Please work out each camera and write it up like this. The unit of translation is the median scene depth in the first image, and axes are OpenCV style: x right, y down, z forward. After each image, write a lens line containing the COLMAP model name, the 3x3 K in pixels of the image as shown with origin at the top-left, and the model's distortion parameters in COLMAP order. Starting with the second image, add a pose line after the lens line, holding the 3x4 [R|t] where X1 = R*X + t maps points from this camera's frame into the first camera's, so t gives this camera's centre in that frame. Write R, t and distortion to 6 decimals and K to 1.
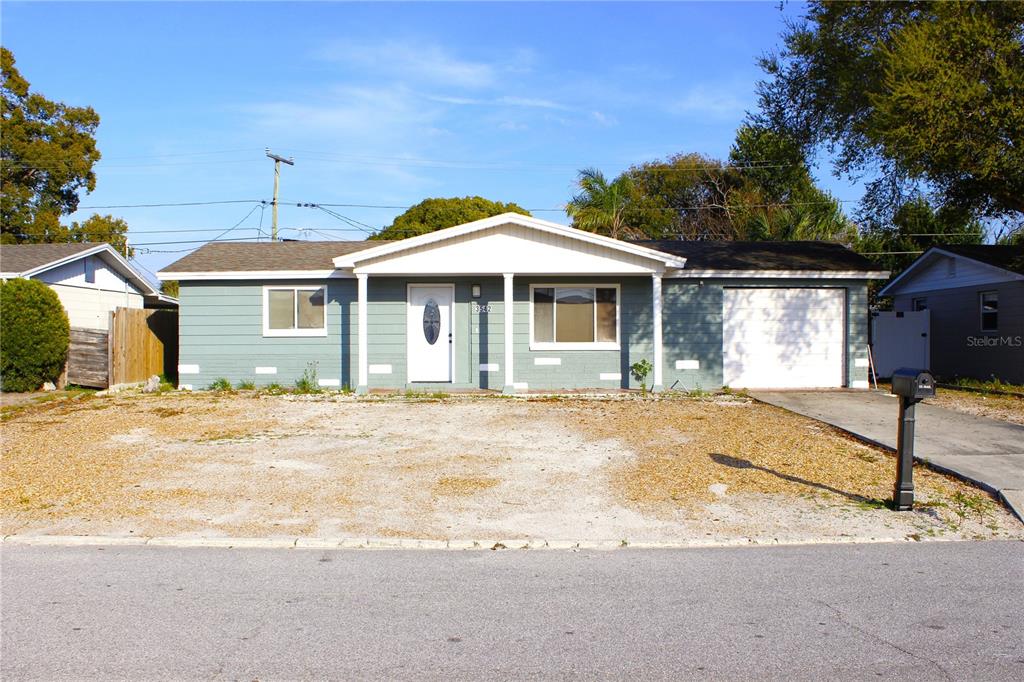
lens RADIAL K [[991.2, 0, 509.9], [0, 991.2, 342.8], [0, 0, 1]] dist [-0.118377, 0.000000]
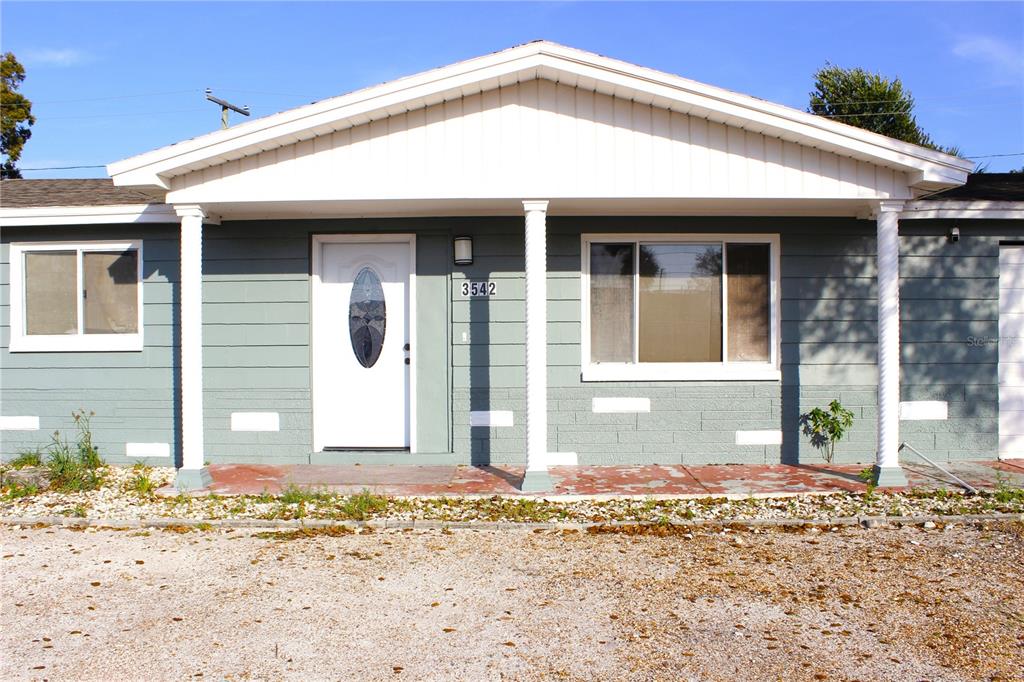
lens RADIAL K [[868.3, 0, 516.4], [0, 868.3, 337.5], [0, 0, 1]] dist [-0.142608, 0.103232]
pose [[0.999984, -0.002904, -0.004794, -0.007881], [0.002936, 0.999973, 0.006690, -0.014782], [0.004775, -0.006704, 0.999966, 0.604646]]
